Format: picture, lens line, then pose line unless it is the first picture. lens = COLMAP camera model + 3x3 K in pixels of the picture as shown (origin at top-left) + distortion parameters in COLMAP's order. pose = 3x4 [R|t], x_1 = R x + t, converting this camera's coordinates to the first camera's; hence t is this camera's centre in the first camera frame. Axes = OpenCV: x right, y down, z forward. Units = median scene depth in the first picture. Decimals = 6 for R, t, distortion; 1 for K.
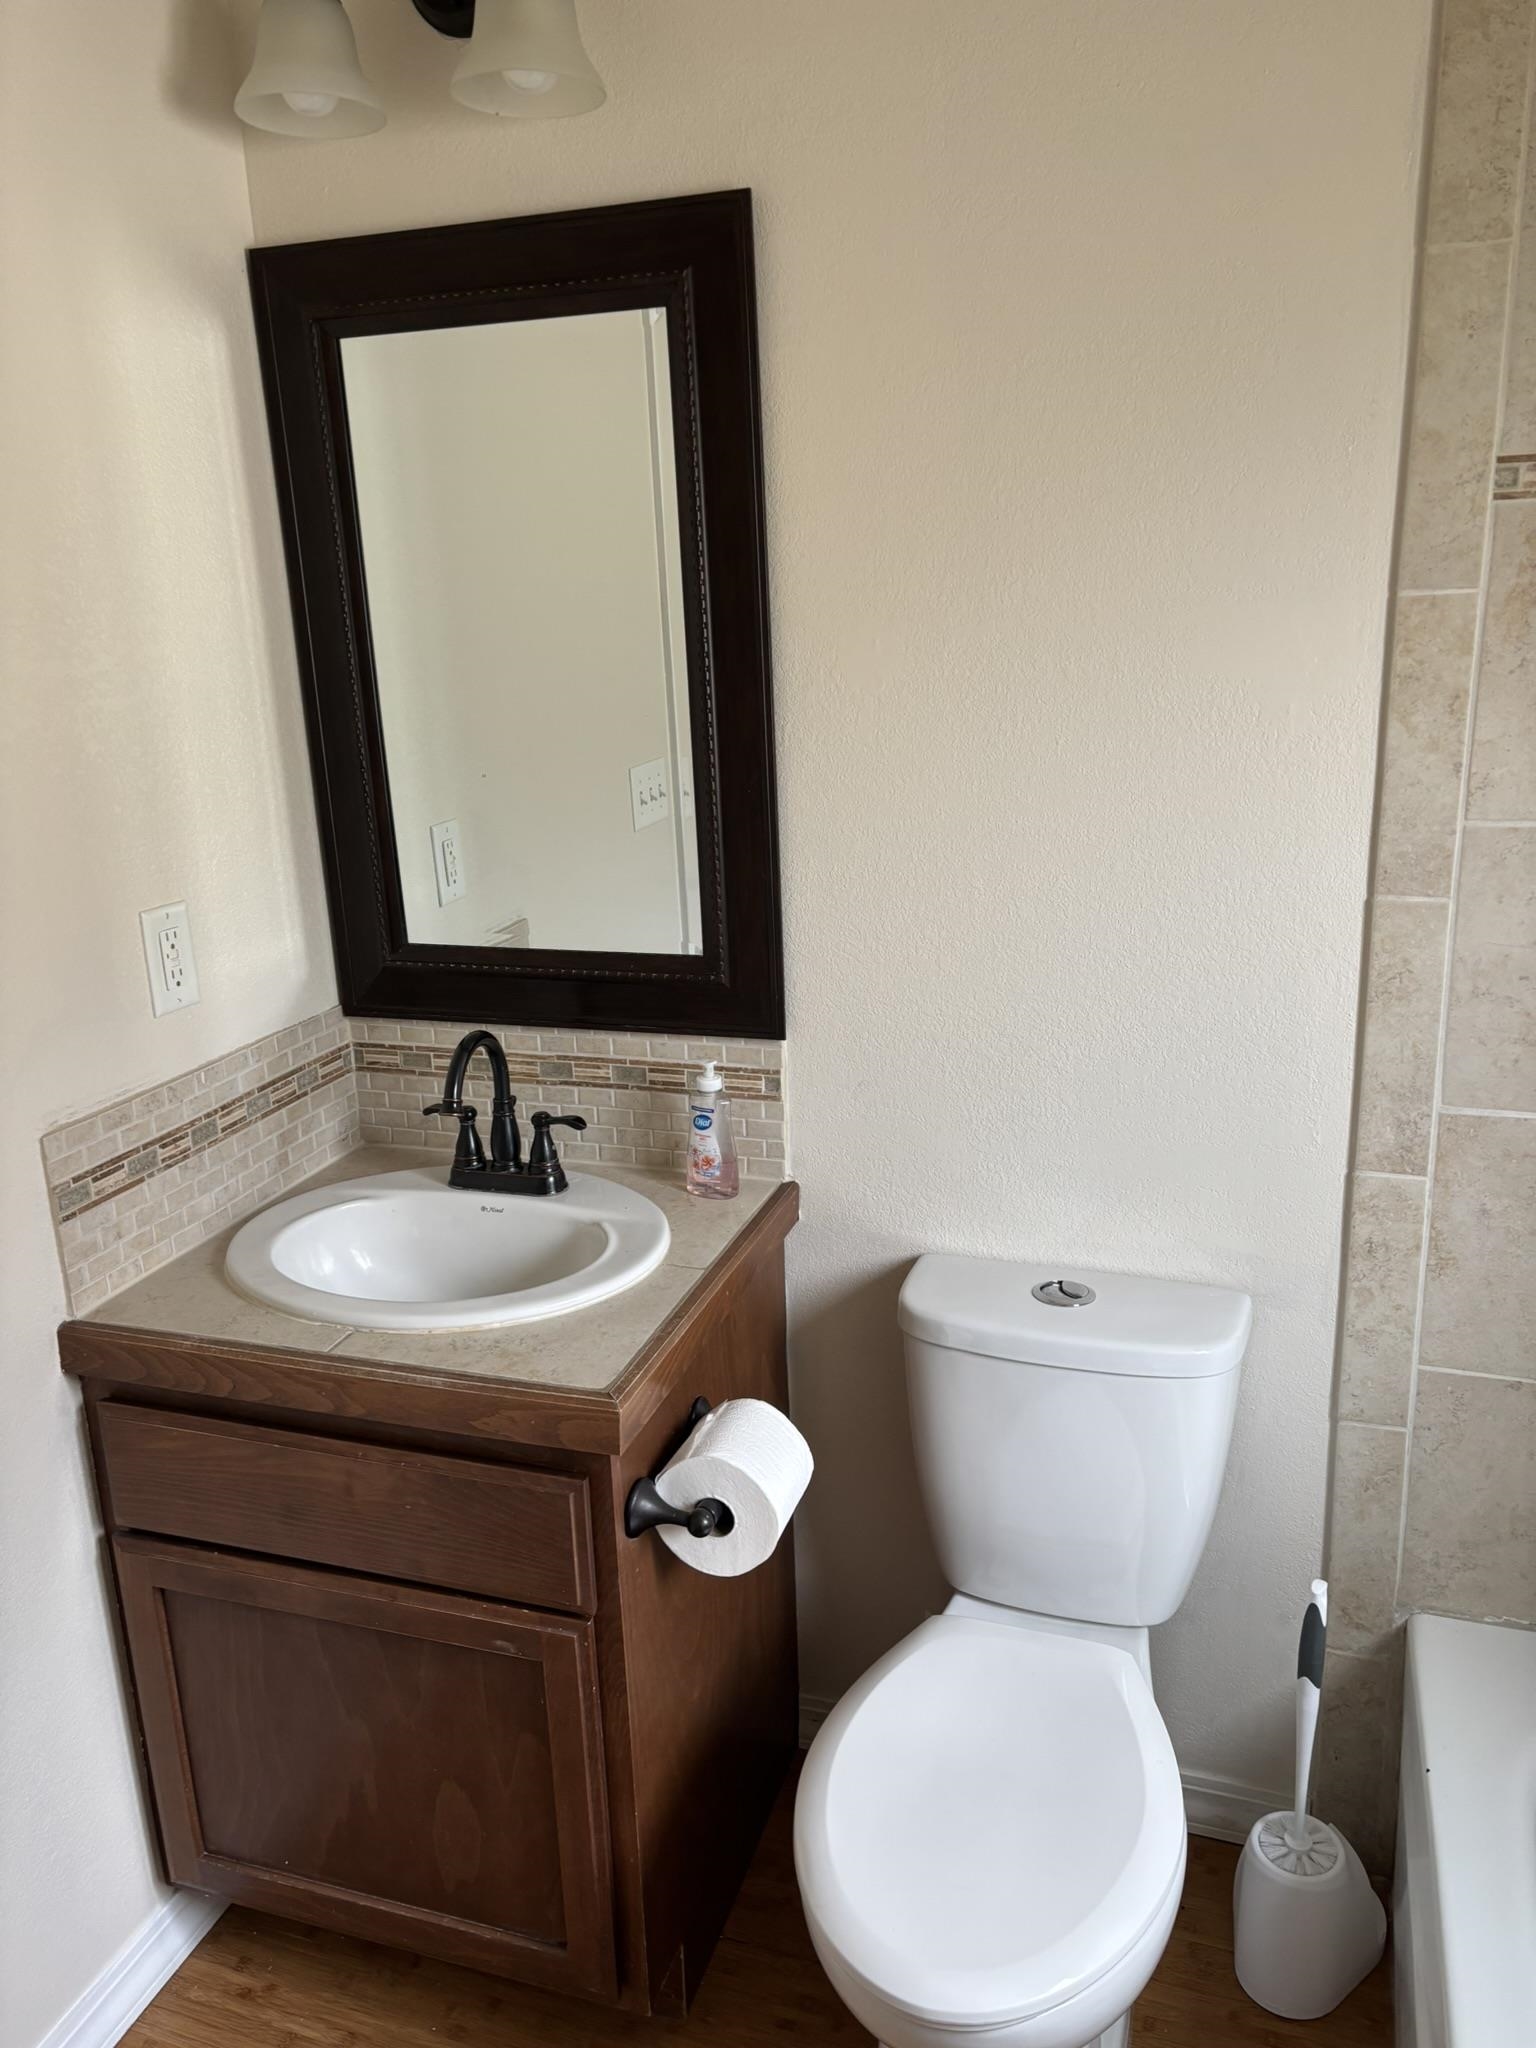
lens RADIAL K [[1537.4, 0, 768.0], [0, 1537.4, 1024.0], [0, 0, 1]] dist [0.083122, -0.090515]
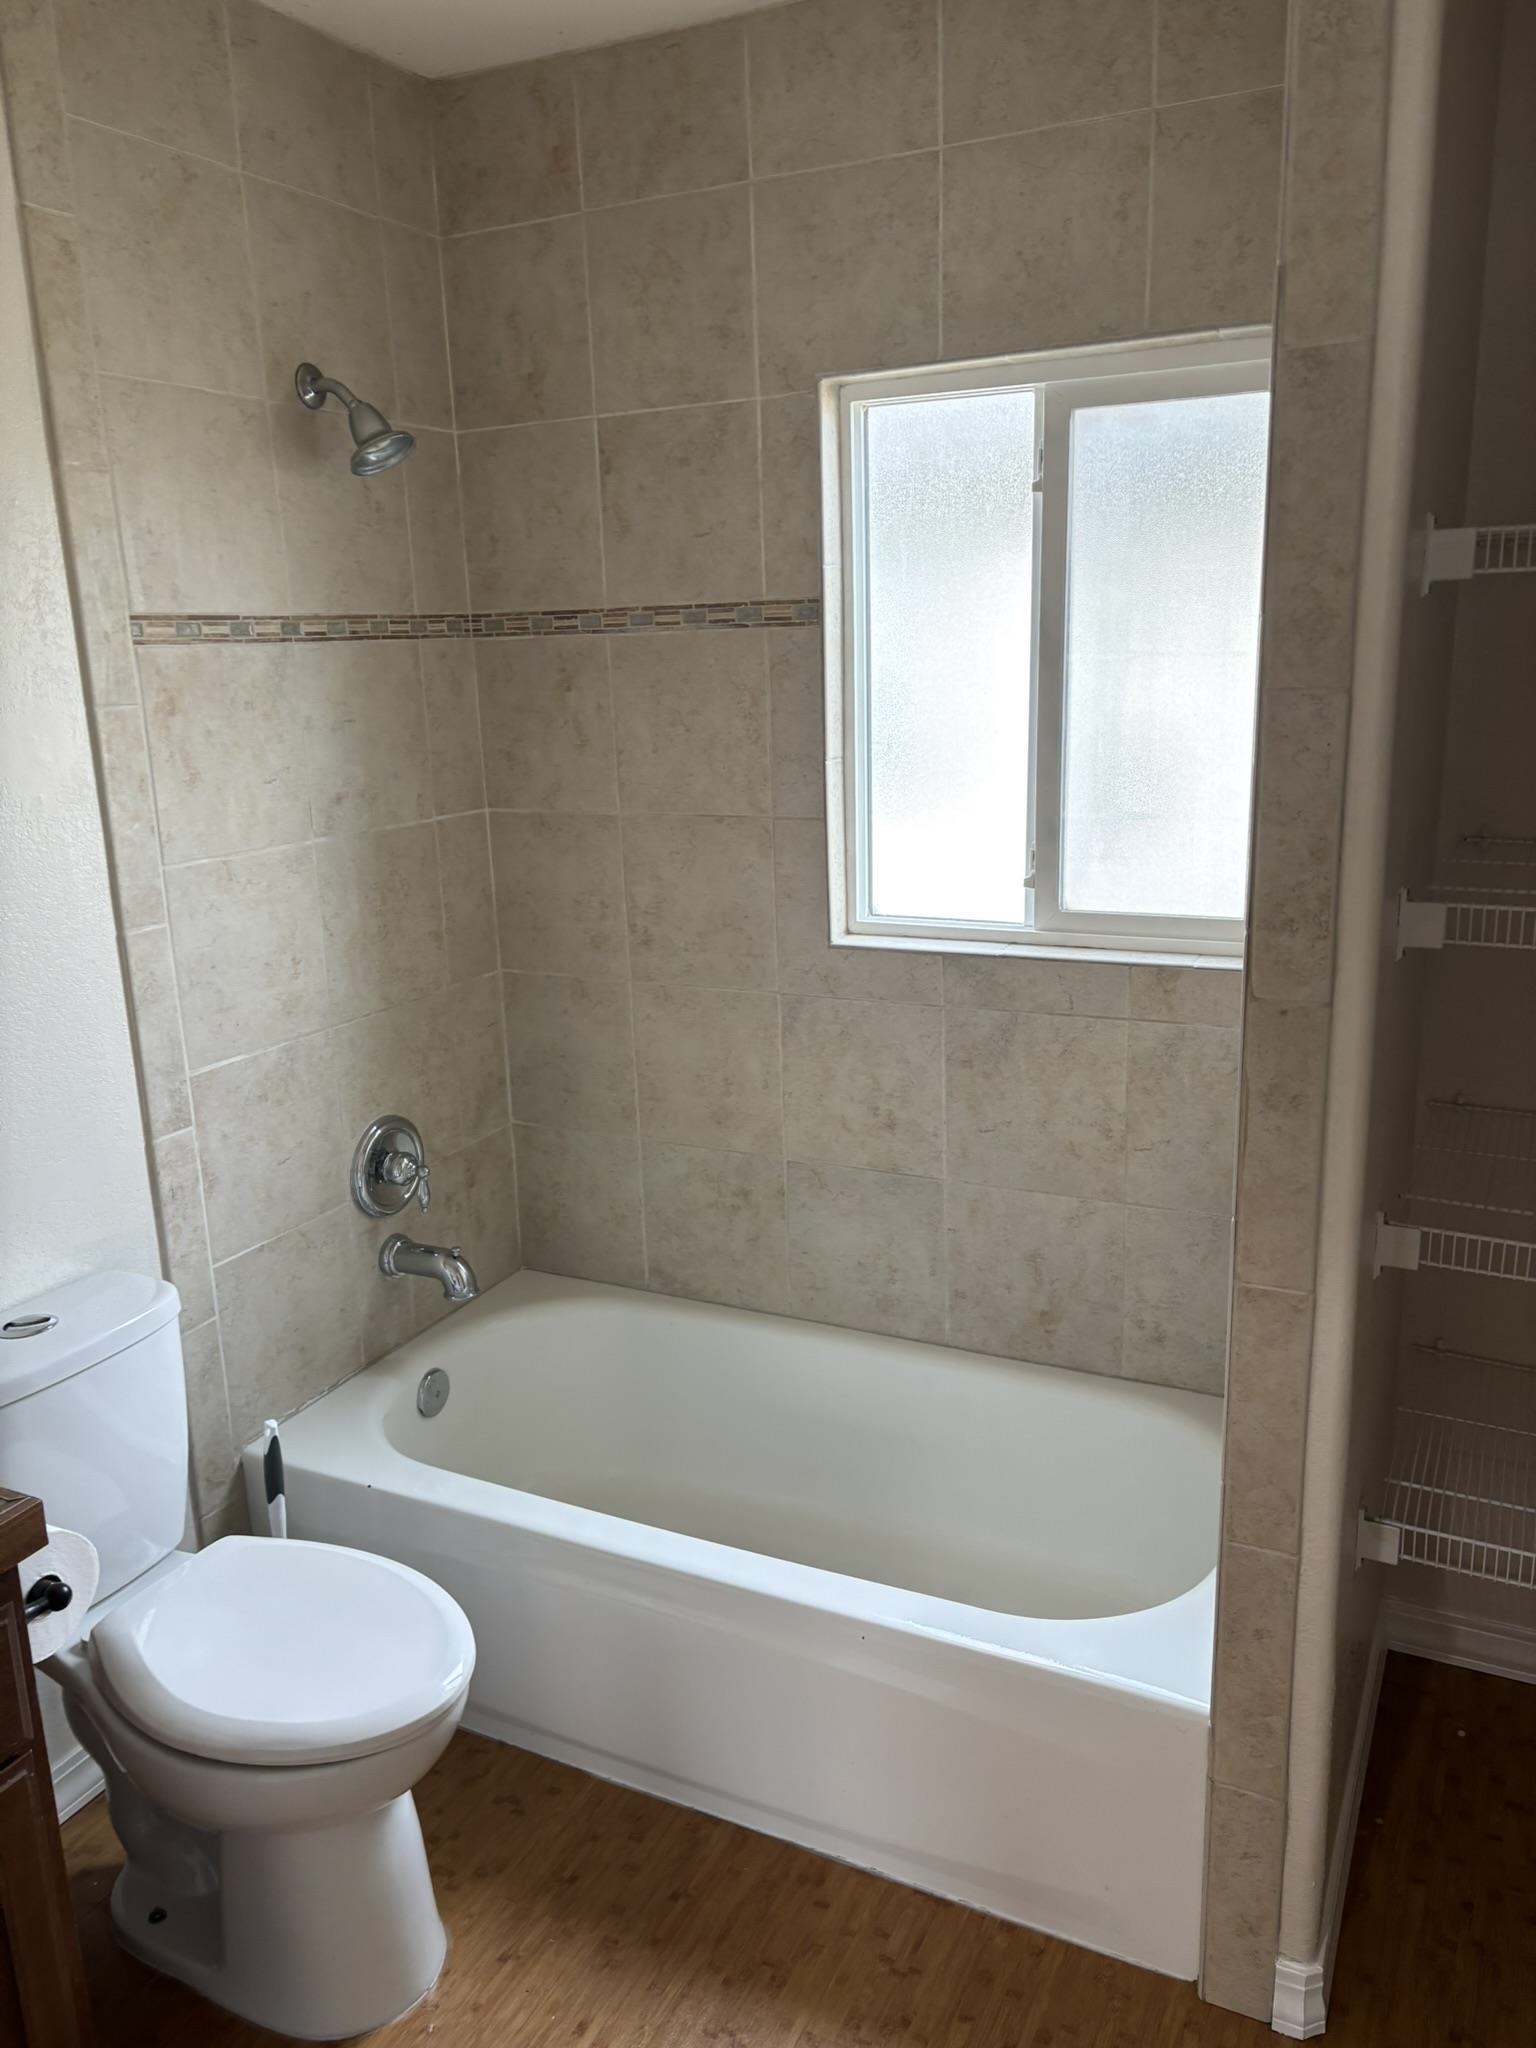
lens RADIAL K [[1537.4, 0, 768.0], [0, 1537.4, 1024.0], [0, 0, 1]] dist [0.083122, -0.090515]
pose [[0.129628, -0.205756, 0.969980, -0.837113], [0.296609, 0.941488, 0.160073, -0.056143], [-0.946160, 0.266955, 0.183072, 0.249320]]
